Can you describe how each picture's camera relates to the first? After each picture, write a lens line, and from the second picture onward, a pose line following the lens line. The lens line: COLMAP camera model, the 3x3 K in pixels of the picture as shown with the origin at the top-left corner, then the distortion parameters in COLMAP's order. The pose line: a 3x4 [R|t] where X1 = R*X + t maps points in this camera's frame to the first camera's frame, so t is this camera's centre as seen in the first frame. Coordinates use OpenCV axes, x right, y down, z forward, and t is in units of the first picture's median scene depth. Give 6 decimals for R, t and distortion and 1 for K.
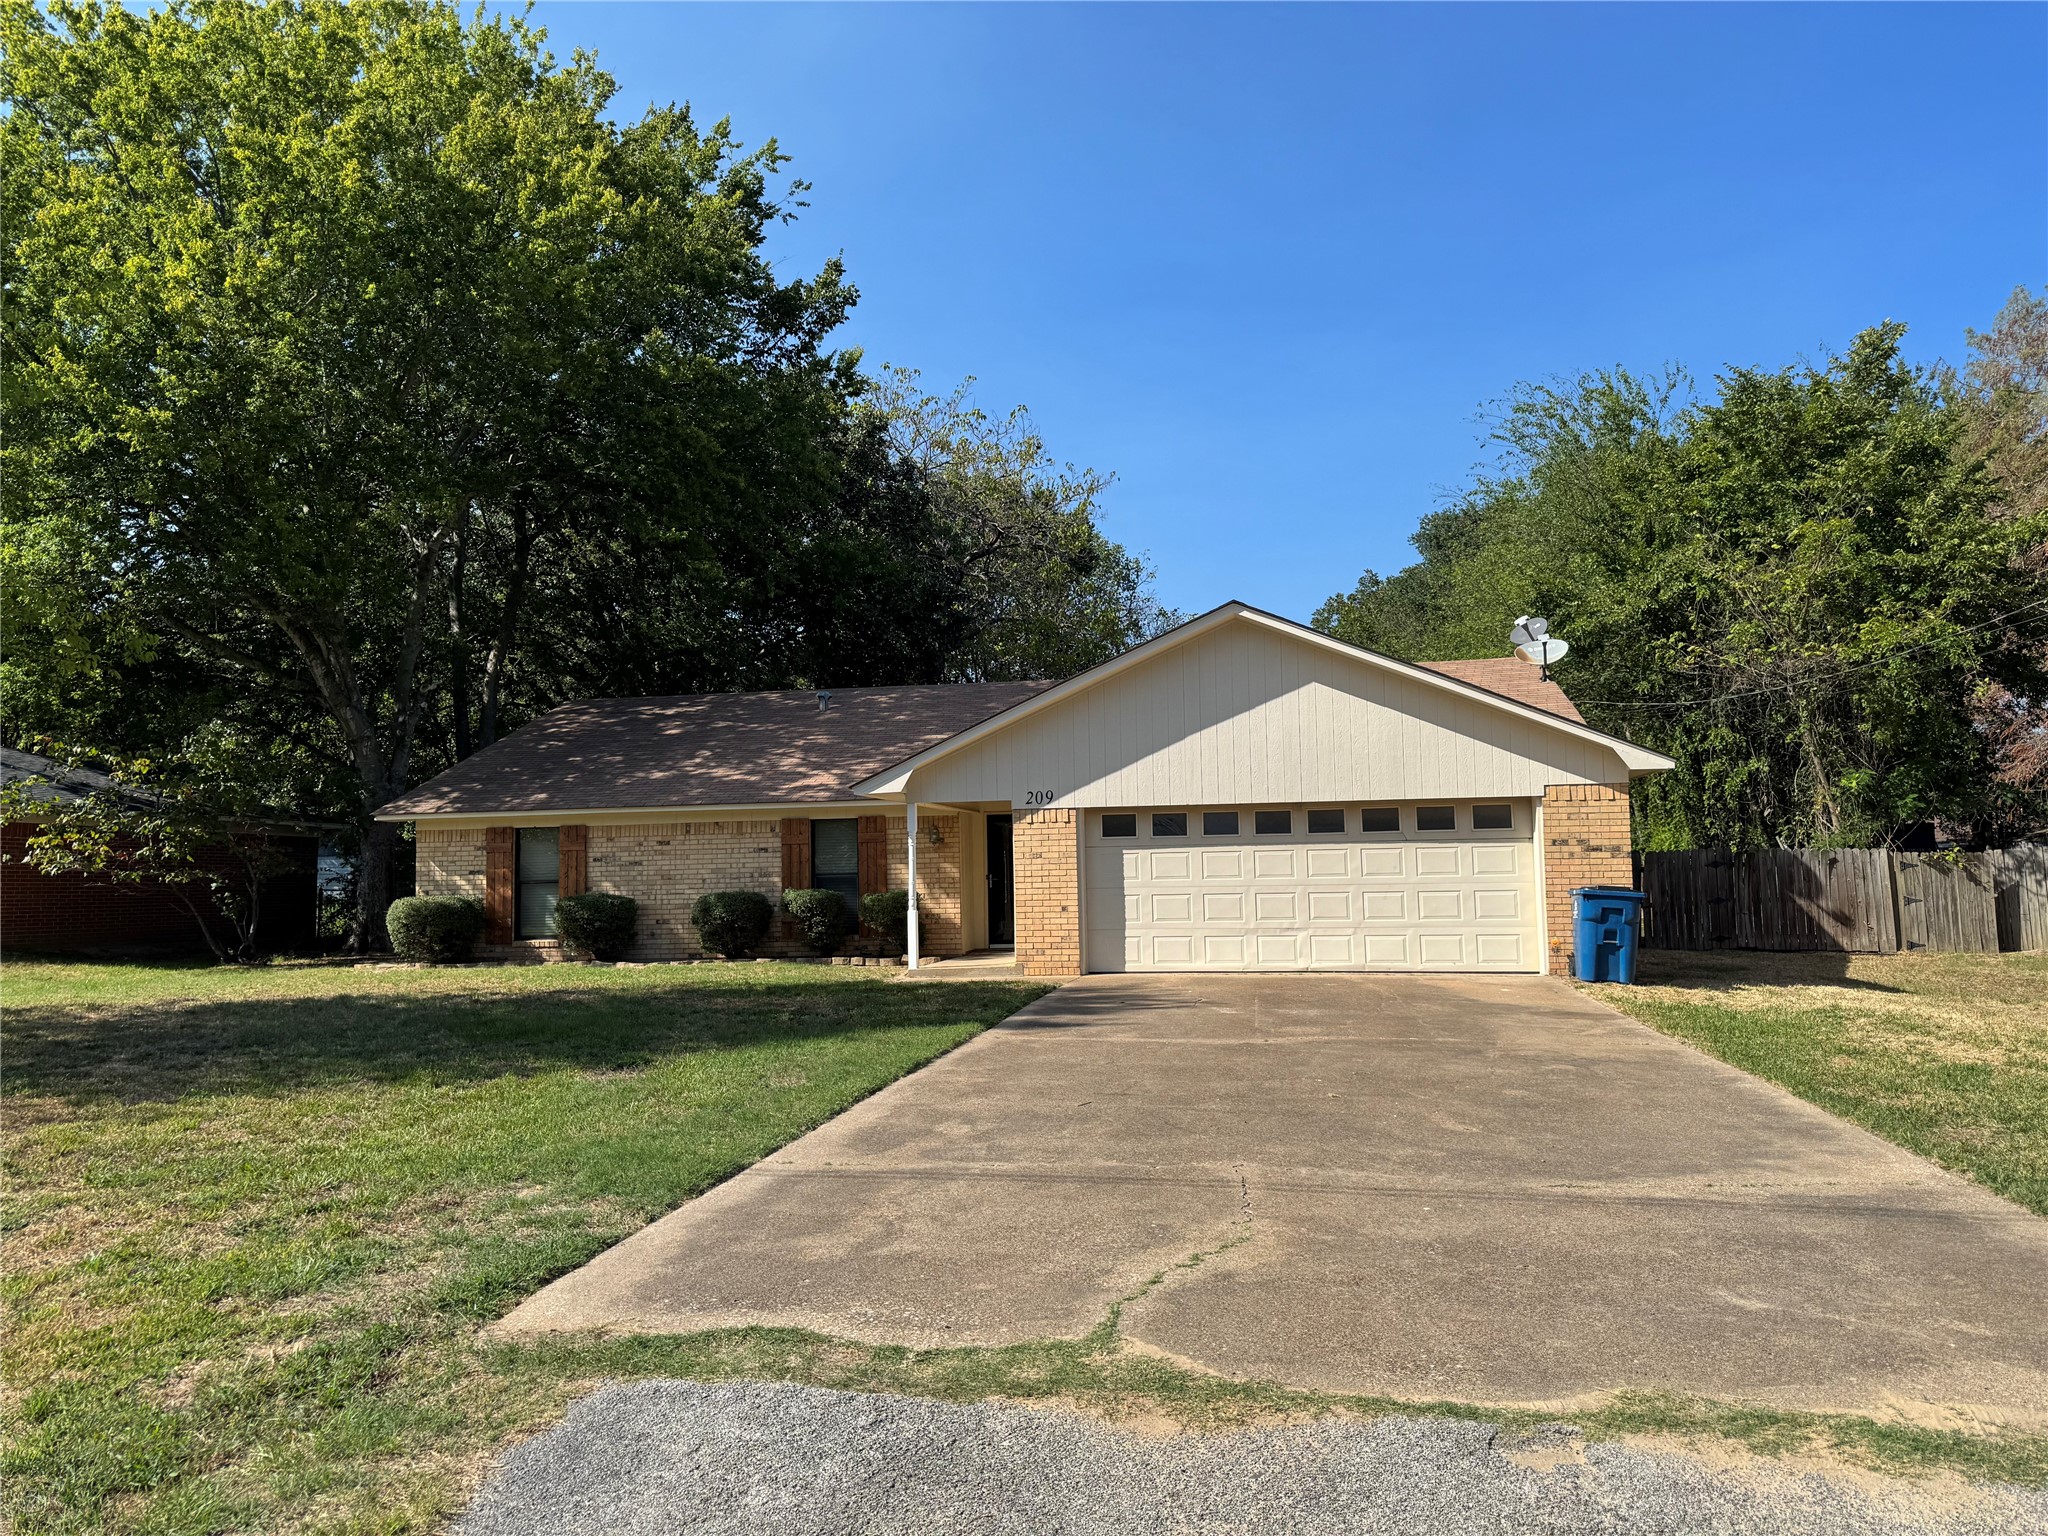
lens RADIAL K [[1420.4, 0, 1024.0], [0, 1420.4, 768.0], [0, 0, 1]] dist [0.126272, -0.147432]
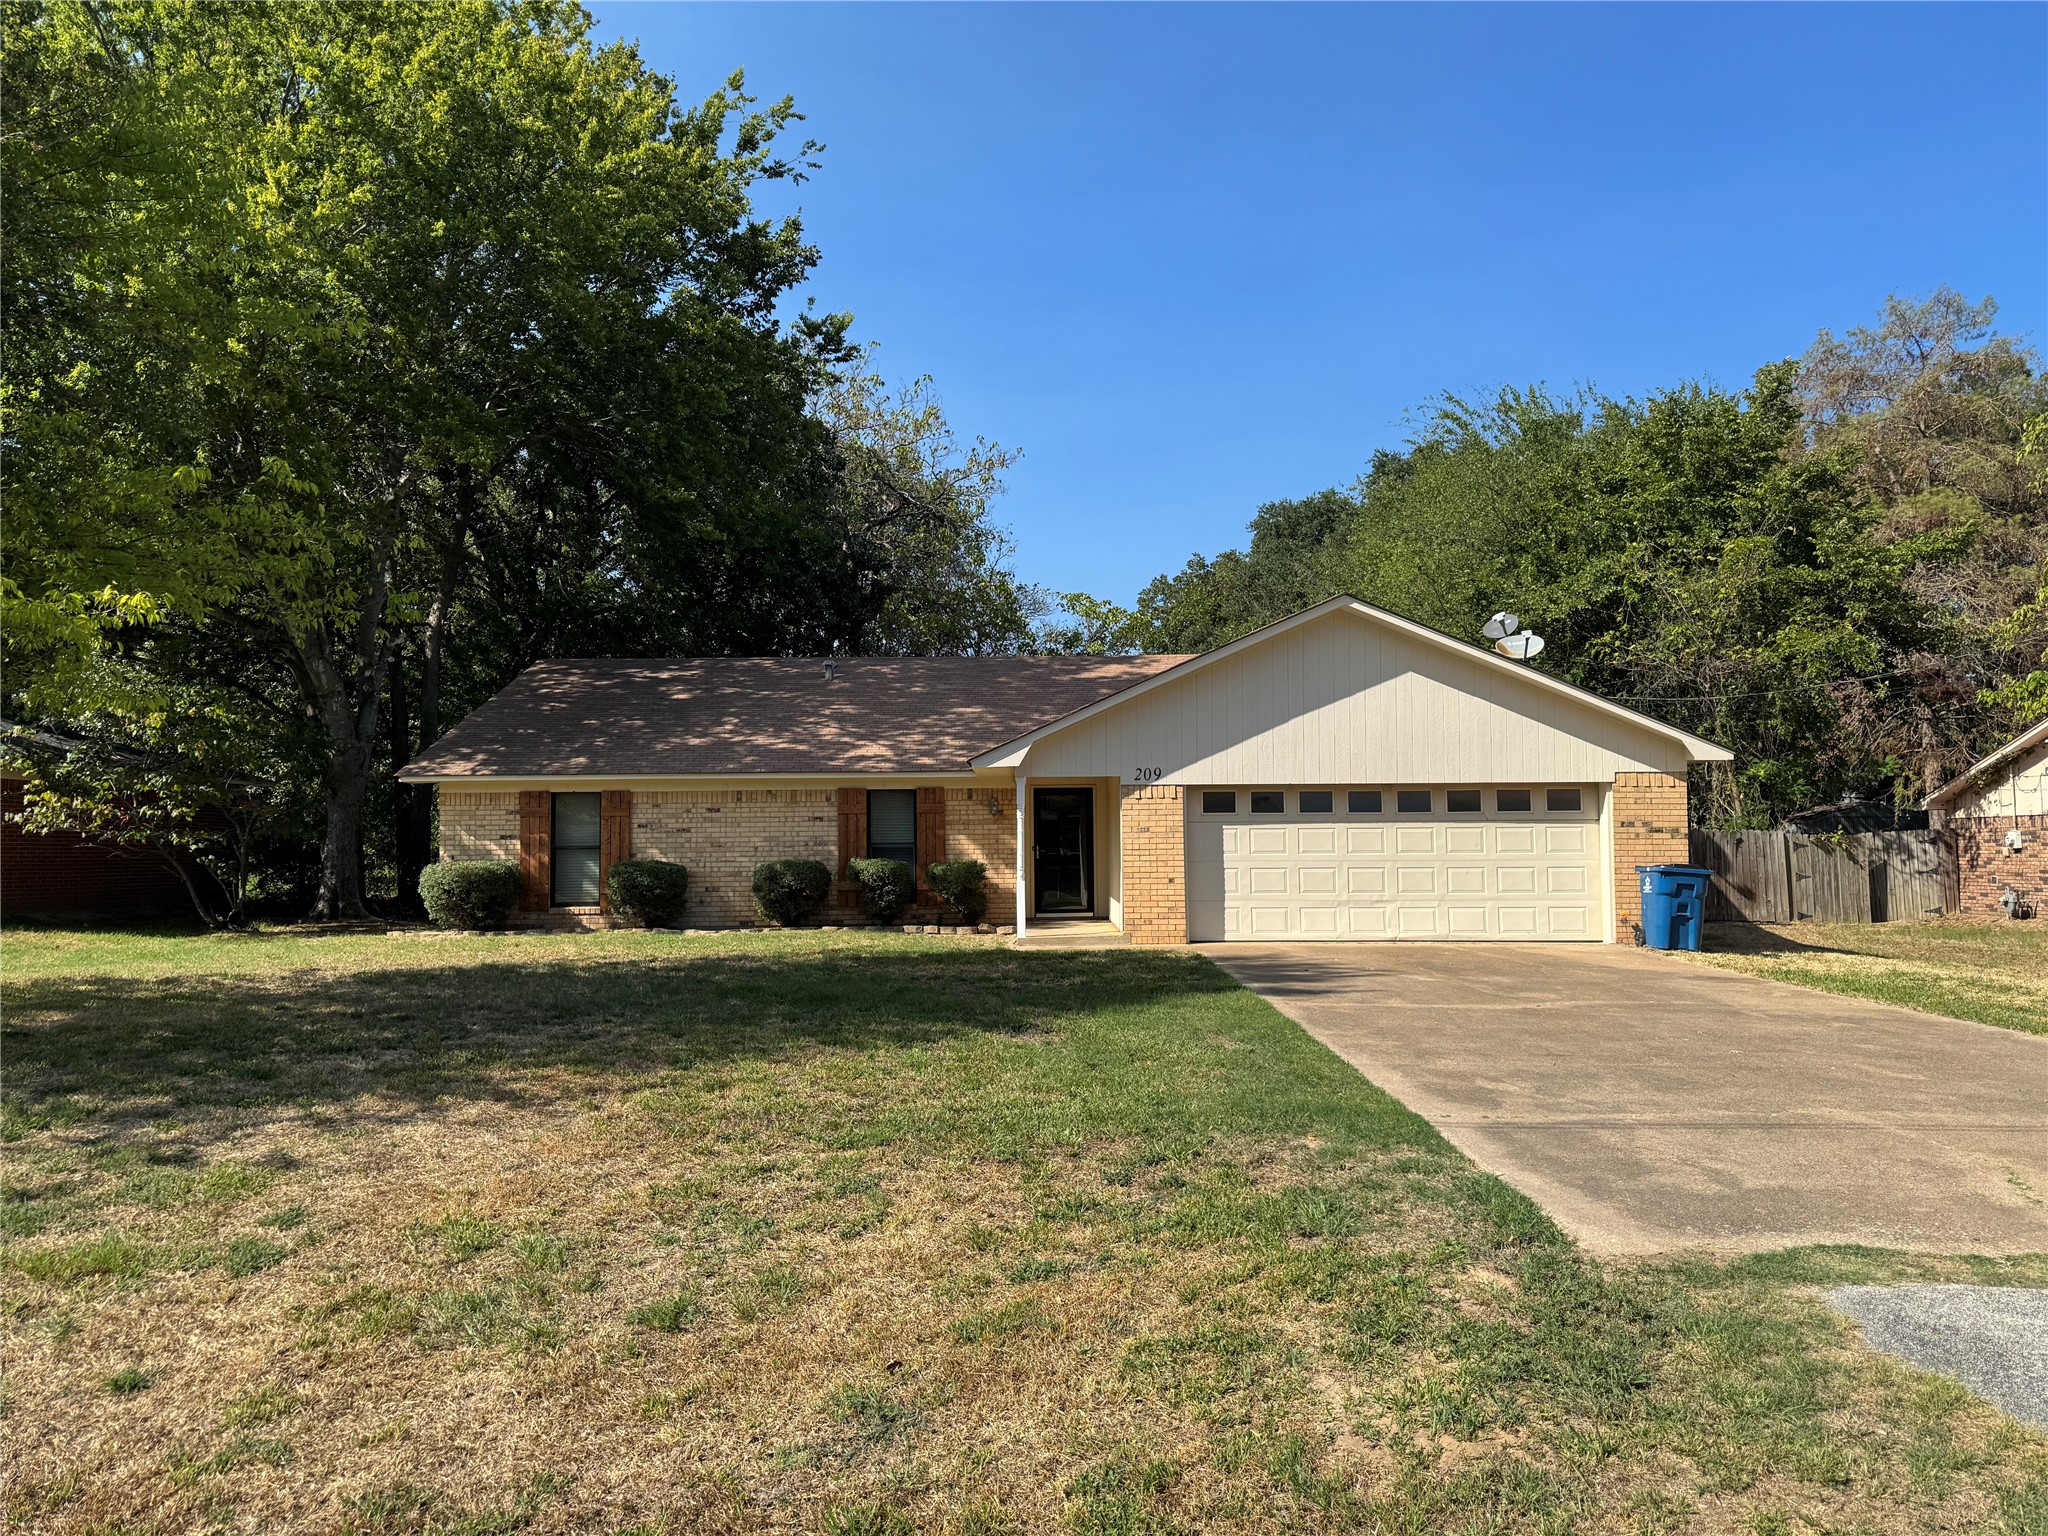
lens RADIAL K [[1420.4, 0, 1024.0], [0, 1420.4, 768.0], [0, 0, 1]] dist [0.126272, -0.147432]
pose [[0.985423, 0.020225, 0.168918, -0.209081], [-0.024054, 0.999497, 0.020651, -0.002564], [-0.168416, -0.024414, 0.985414, -0.011354]]
